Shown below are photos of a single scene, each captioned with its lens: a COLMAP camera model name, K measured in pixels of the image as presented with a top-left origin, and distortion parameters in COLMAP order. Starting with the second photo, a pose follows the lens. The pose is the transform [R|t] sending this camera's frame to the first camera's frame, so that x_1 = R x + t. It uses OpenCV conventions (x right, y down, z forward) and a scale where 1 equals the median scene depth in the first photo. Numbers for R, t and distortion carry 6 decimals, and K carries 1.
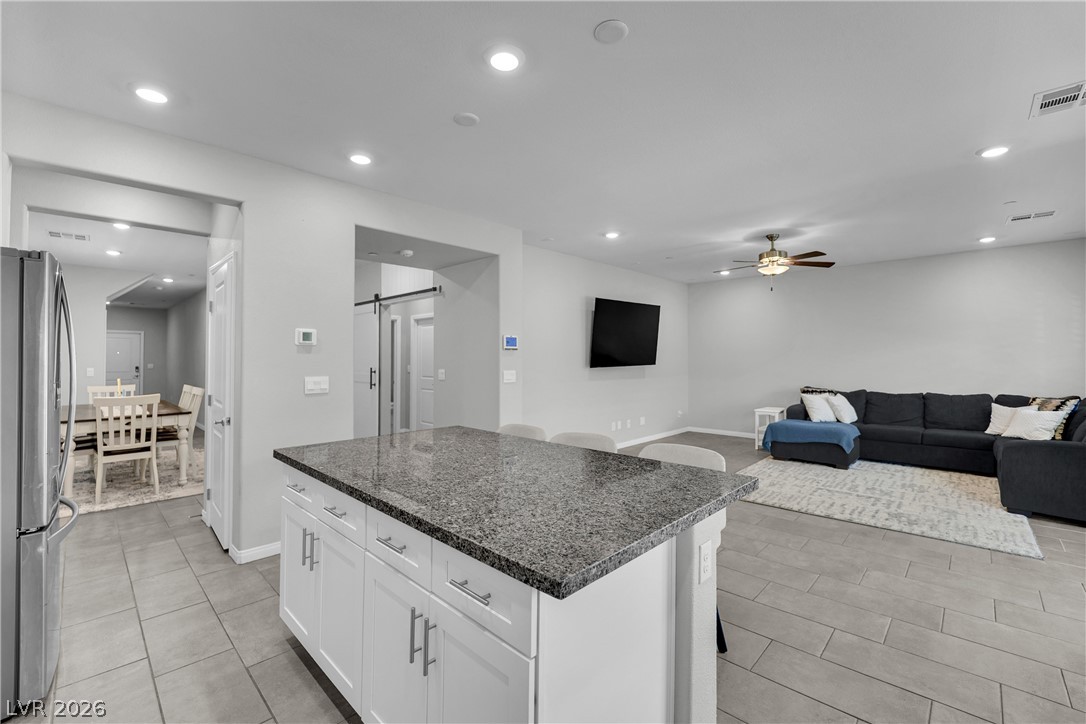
lens RADIAL K [[453.6, 0, 543.3], [0, 453.6, 351.4], [0, 0, 1]] dist [-0.027245, -0.000418]
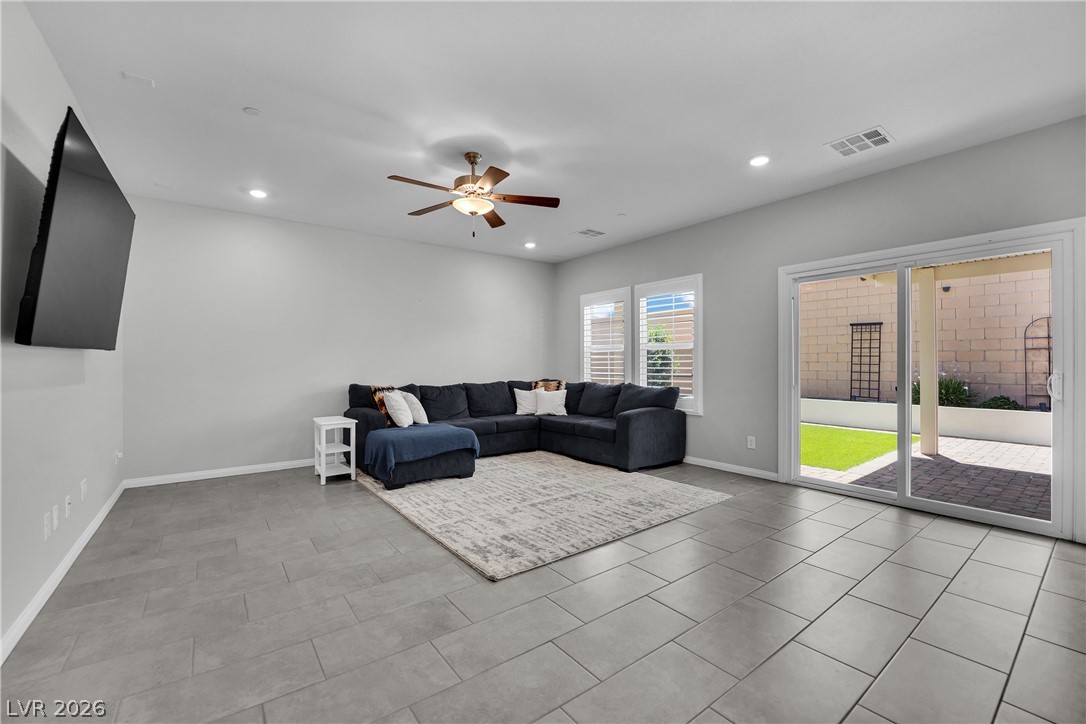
lens RADIAL K [[448.9, 0, 533.6], [0, 448.9, 362.0], [0, 0, 1]] dist [-0.024531, 0.000005]
pose [[0.165751, 0.004634, 0.986157, -0.133484], [-0.011469, 0.999930, -0.002771, 0.052124], [-0.986101, -0.010851, 0.165793, 0.764707]]
